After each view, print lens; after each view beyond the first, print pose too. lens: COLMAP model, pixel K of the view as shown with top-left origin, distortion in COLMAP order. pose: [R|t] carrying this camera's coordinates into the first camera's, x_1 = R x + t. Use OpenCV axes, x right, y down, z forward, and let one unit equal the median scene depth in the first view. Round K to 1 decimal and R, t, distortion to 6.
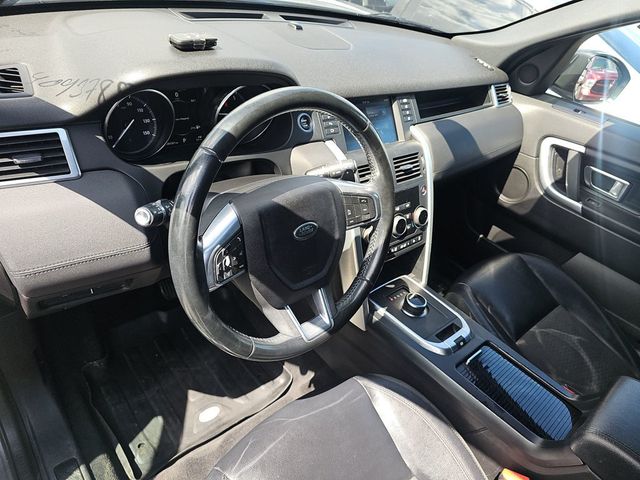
lens RADIAL K [[434.7, 0, 317.0], [0, 434.7, 234.7], [0, 0, 1]] dist [0.013654, -0.001562]
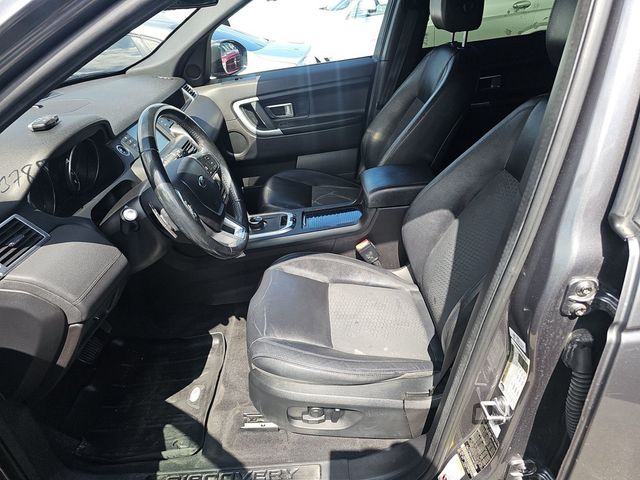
lens RADIAL K [[434.7, 0, 322.2], [0, 434.7, 240.7], [0, 0, 1]] dist [0.013654, -0.001562]
pose [[0.604568, -0.593357, 0.531436, -0.348522], [0.617216, 0.770696, 0.158343, 0.083804], [-0.503529, 0.232282, 0.832168, -0.252383]]
